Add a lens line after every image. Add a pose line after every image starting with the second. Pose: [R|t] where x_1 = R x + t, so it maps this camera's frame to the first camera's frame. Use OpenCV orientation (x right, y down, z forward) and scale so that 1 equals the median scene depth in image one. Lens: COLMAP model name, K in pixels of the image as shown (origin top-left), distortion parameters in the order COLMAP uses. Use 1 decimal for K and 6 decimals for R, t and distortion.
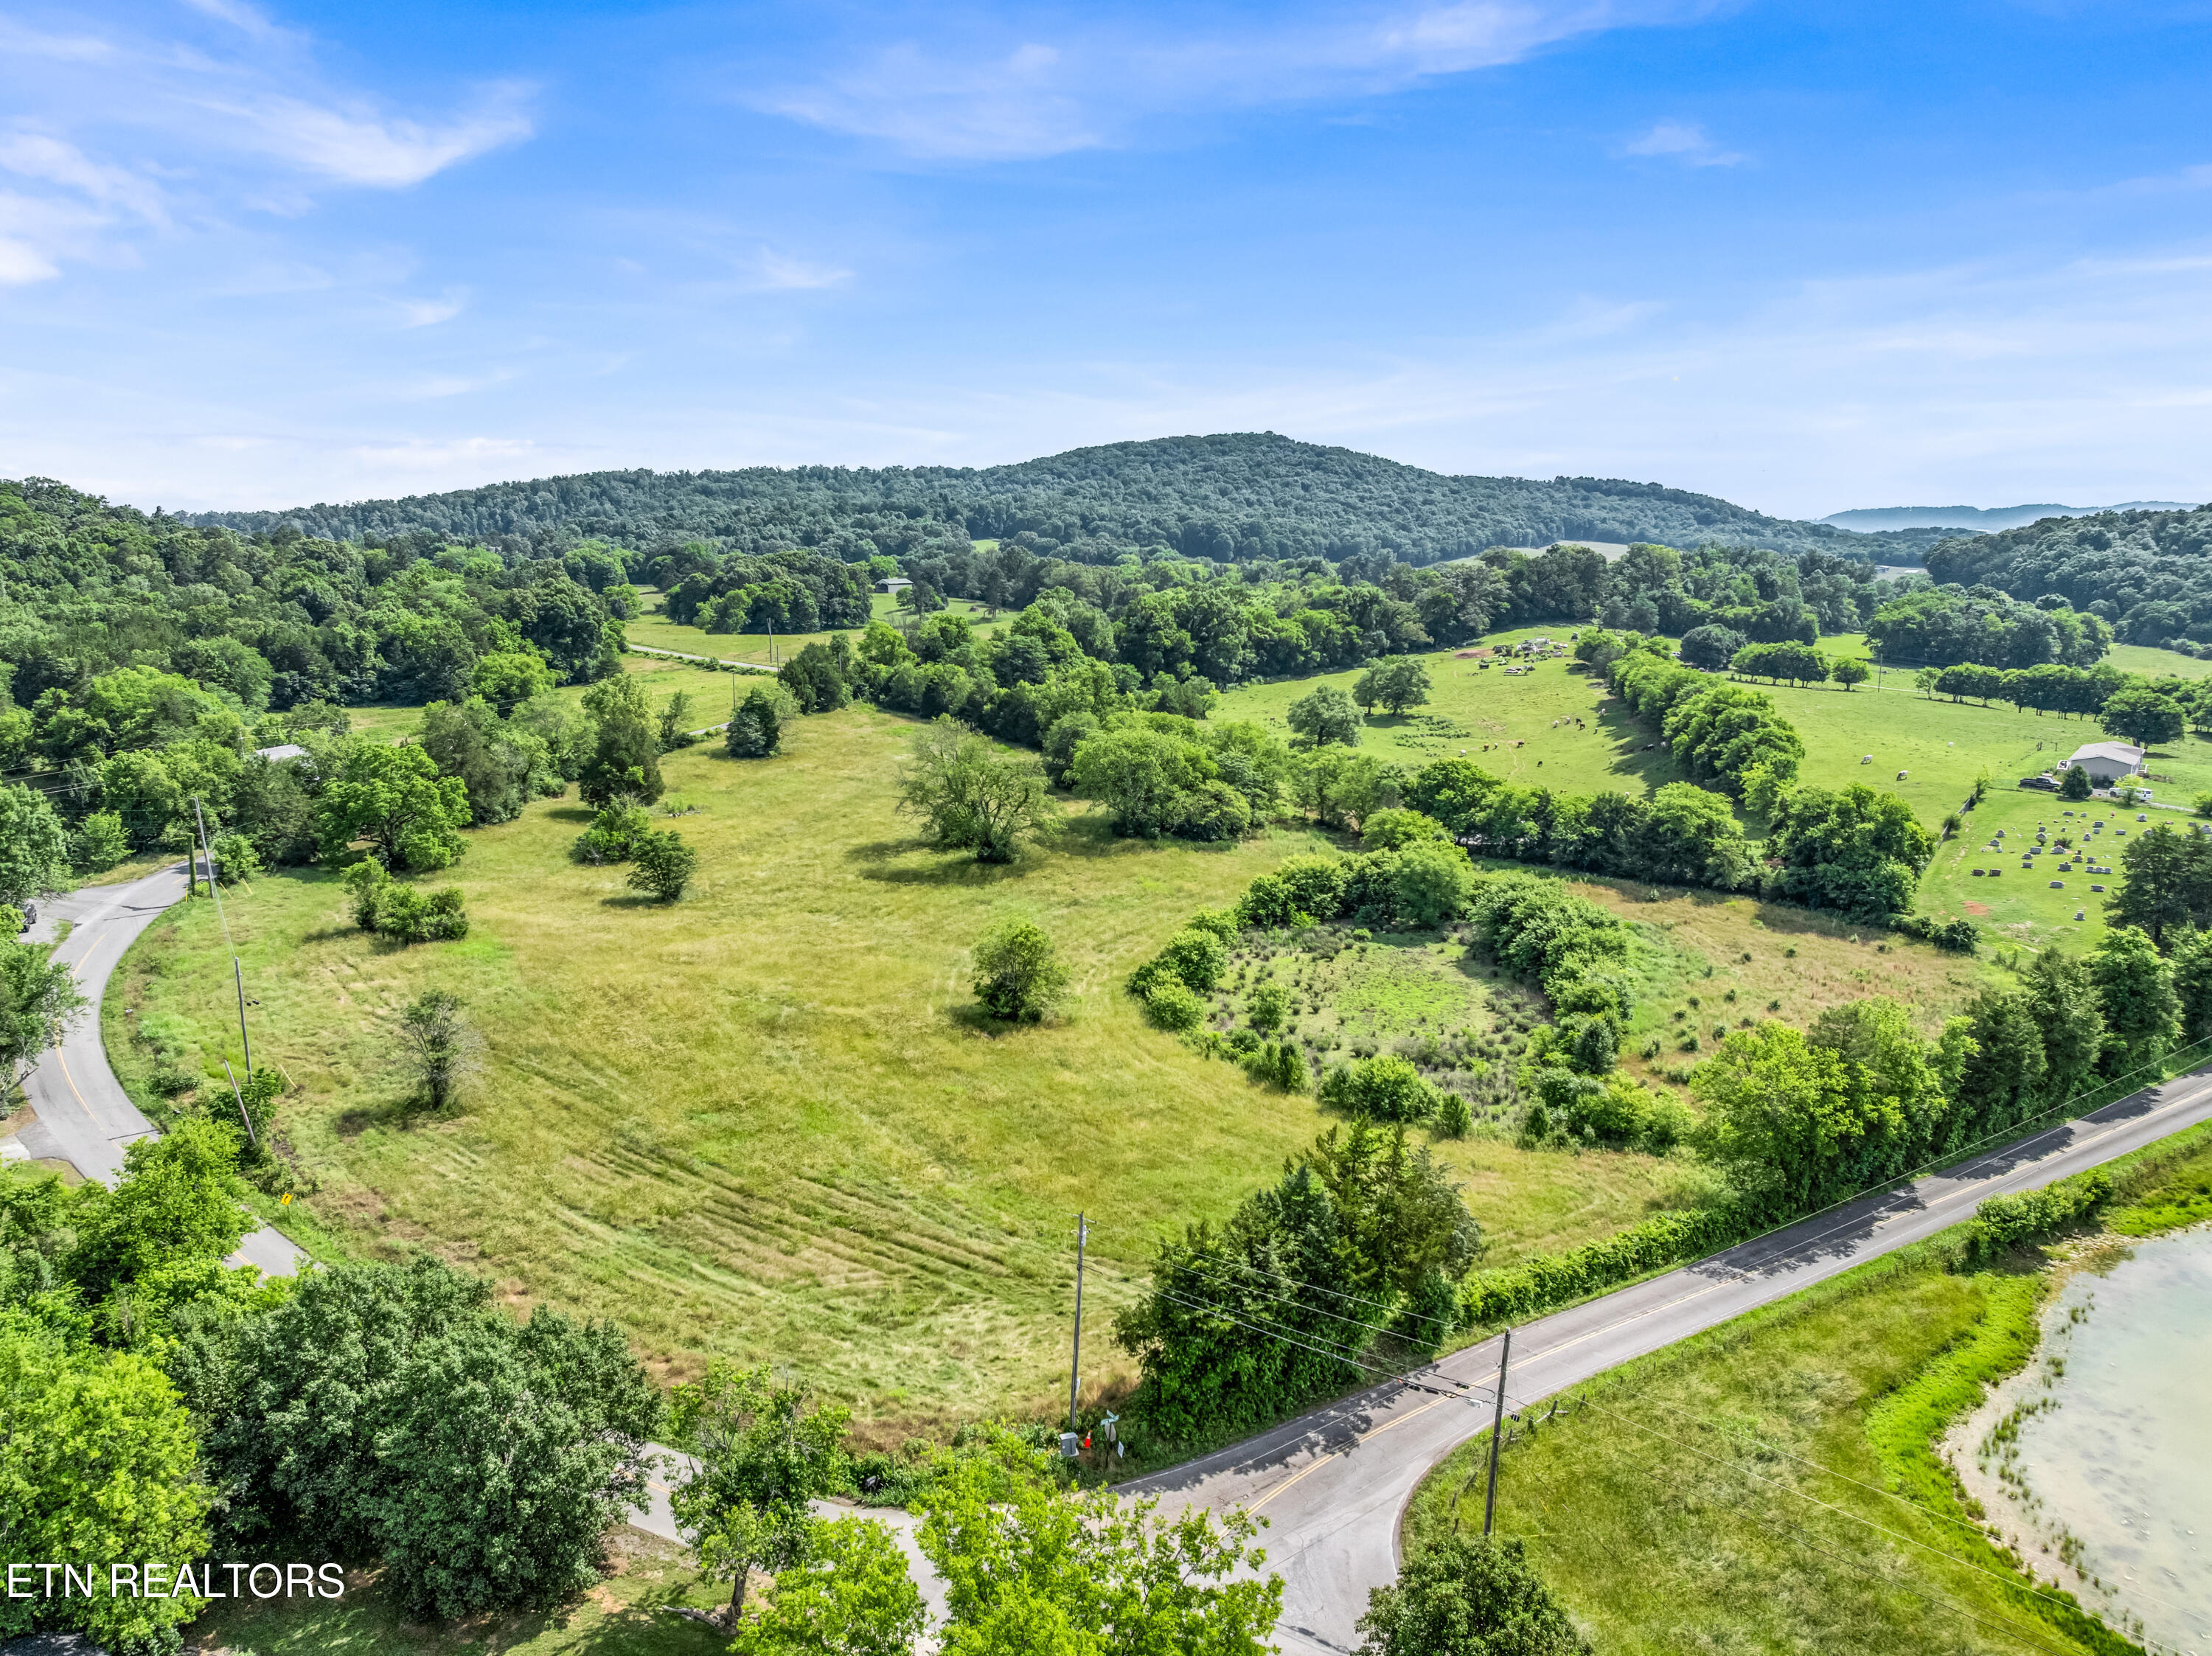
lens RADIAL K [[1588.0, 0, 1115.7], [0, 1588.0, 817.6], [0, 0, 1]] dist [-0.029795, -0.015087]
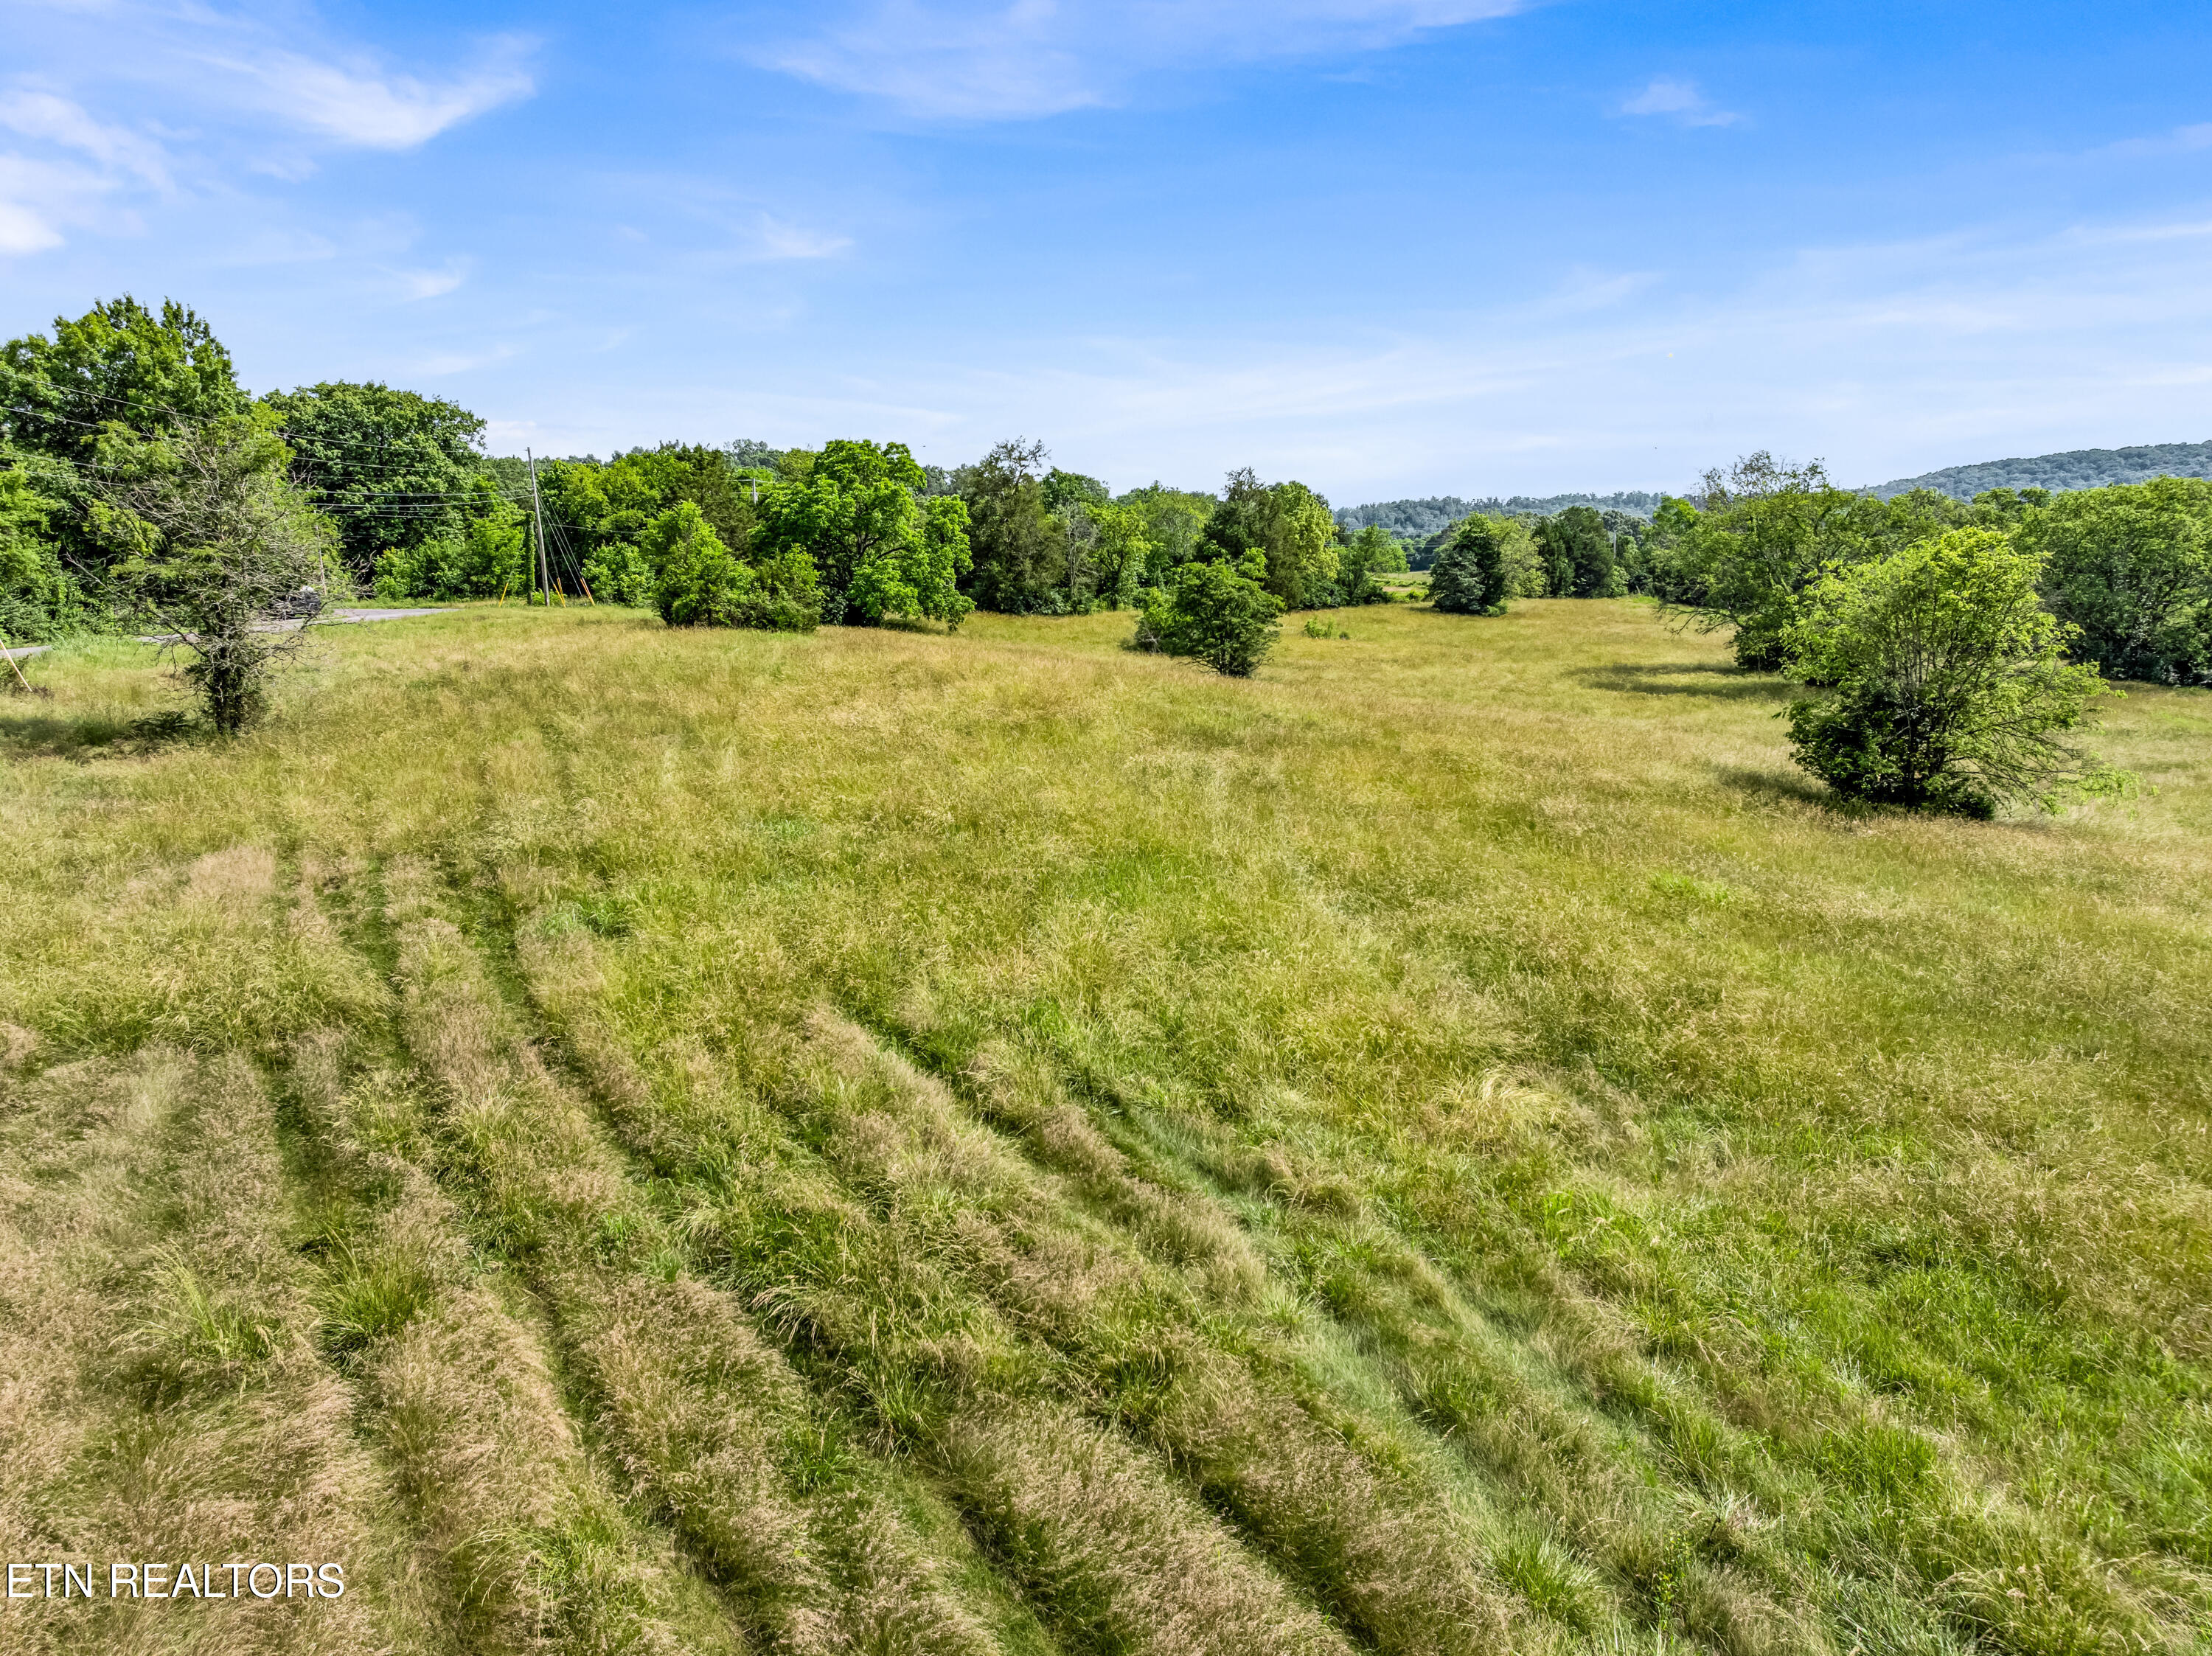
lens RADIAL K [[1588.0, 0, 1115.7], [0, 1588.0, 817.6], [0, 0, 1]] dist [-0.029795, -0.015087]
pose [[0.878553, 0.069699, -0.472532, -0.018338], [-0.088531, 0.995916, -0.017701, 0.051685], [0.469368, 0.057385, 0.881136, 0.212481]]
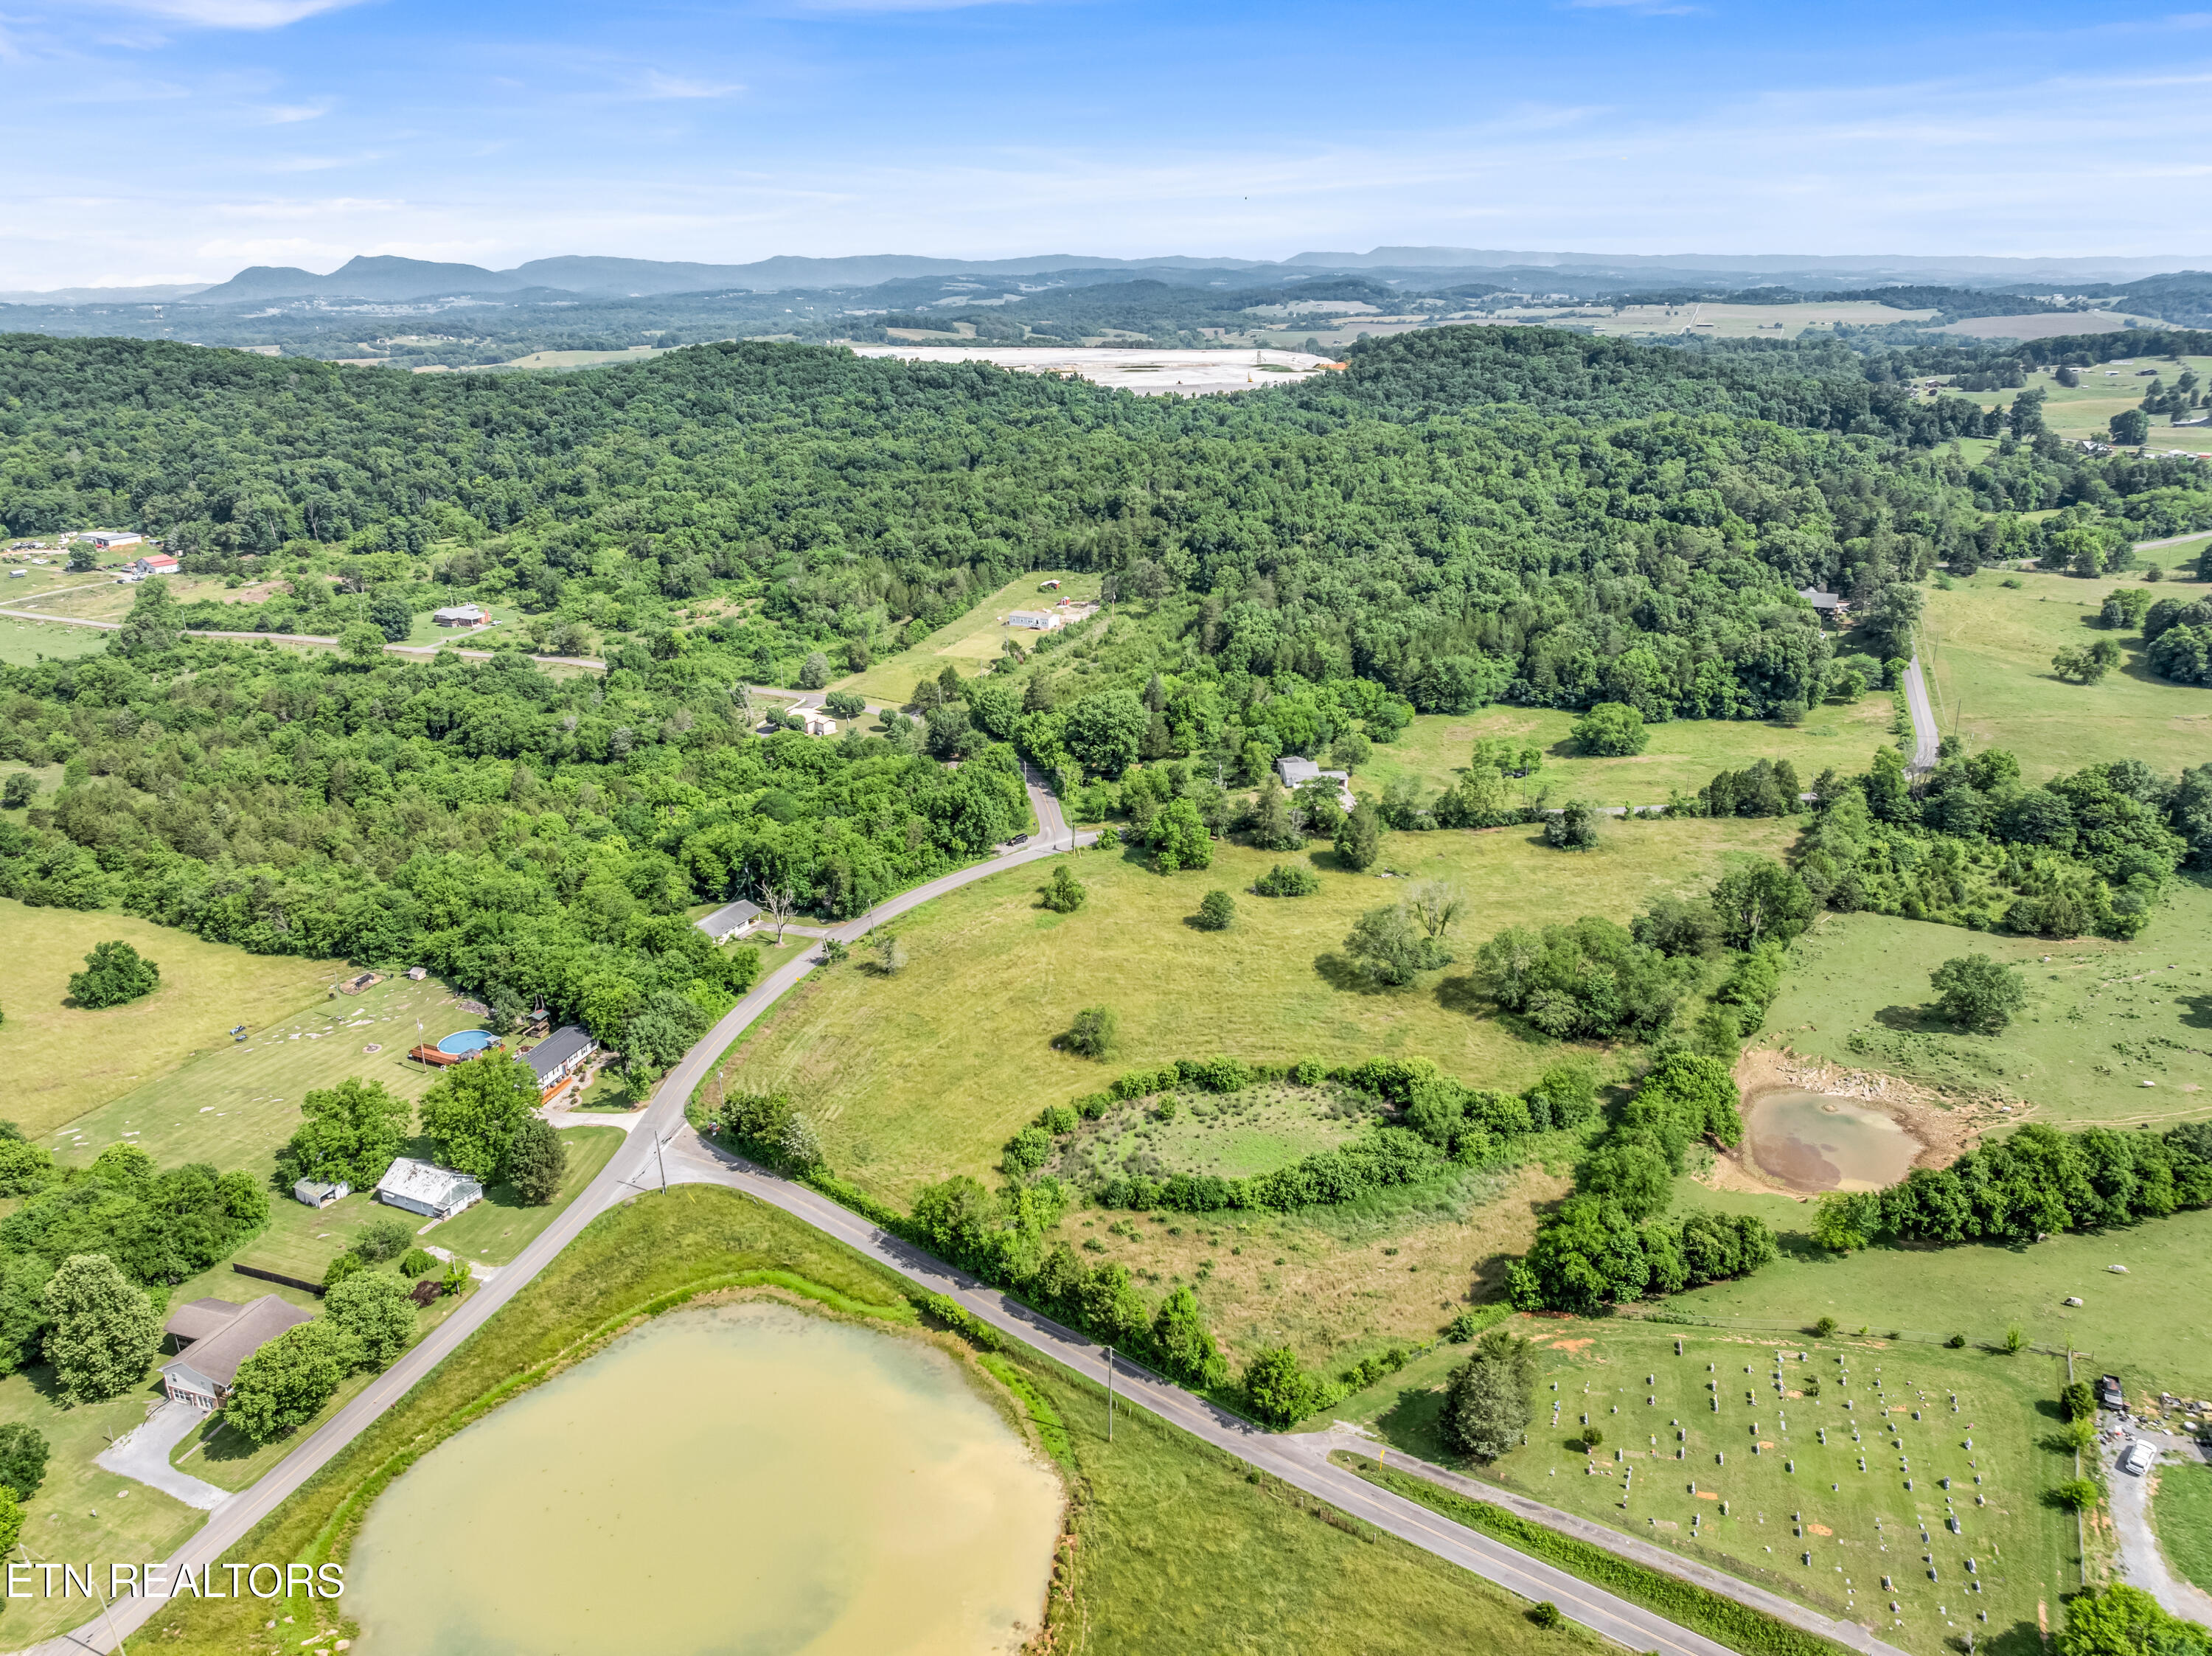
lens RADIAL K [[1588.0, 0, 1115.7], [0, 1588.0, 817.6], [0, 0, 1]] dist [-0.029795, -0.015087]
pose [[0.306338, 0.306794, -0.901130, 0.632998], [-0.154866, 0.950092, 0.270817, -0.266974], [0.939241, 0.056593, 0.338561, 0.116703]]
